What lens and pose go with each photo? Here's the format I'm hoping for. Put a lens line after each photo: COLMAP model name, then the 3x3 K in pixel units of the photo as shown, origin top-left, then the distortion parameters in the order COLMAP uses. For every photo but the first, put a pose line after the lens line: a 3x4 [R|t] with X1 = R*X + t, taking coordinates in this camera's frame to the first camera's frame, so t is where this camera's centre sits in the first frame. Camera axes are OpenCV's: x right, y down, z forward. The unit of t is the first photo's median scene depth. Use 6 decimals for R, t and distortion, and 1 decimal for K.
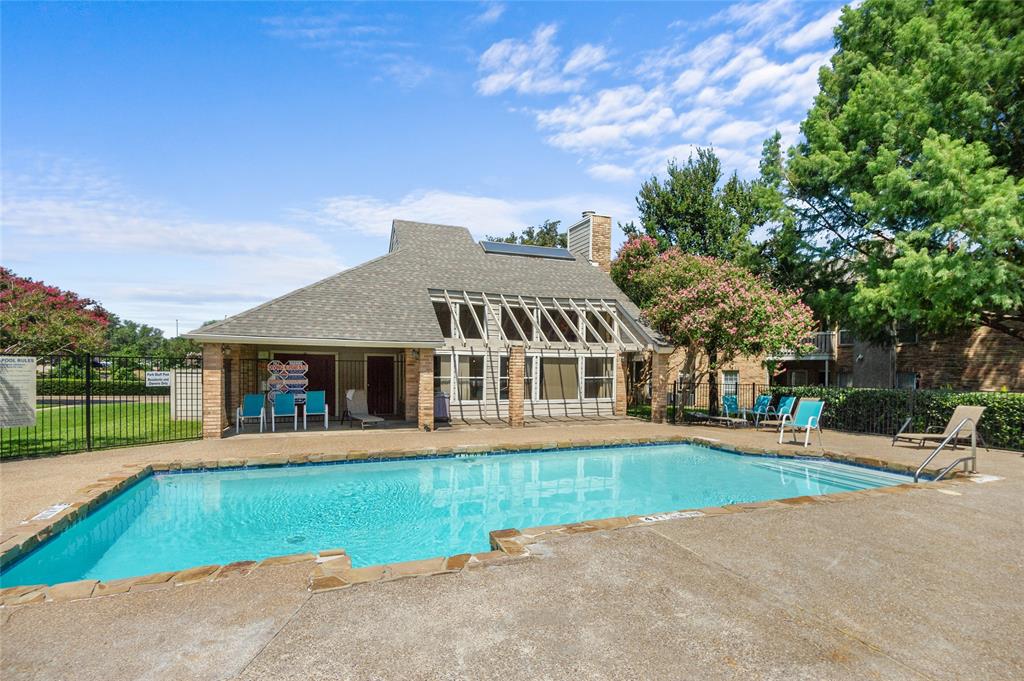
lens RADIAL K [[521.7, 0, 508.0], [0, 521.7, 346.1], [0, 0, 1]] dist [-0.006529, -0.006783]
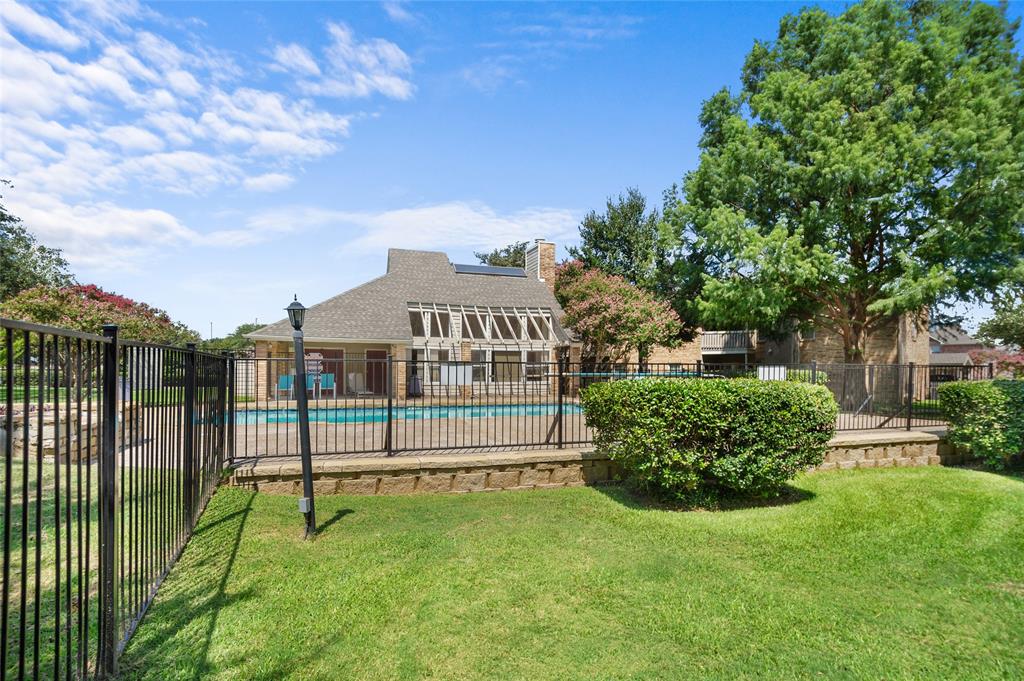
lens RADIAL K [[521.7, 0, 516.0], [0, 521.7, 336.3], [0, 0, 1]] dist [-0.006529, -0.006783]
pose [[0.999517, -0.006011, -0.030491, 0.163675], [0.005443, 0.999810, -0.018698, 0.009501], [0.030598, 0.018523, 0.999360, -0.358088]]
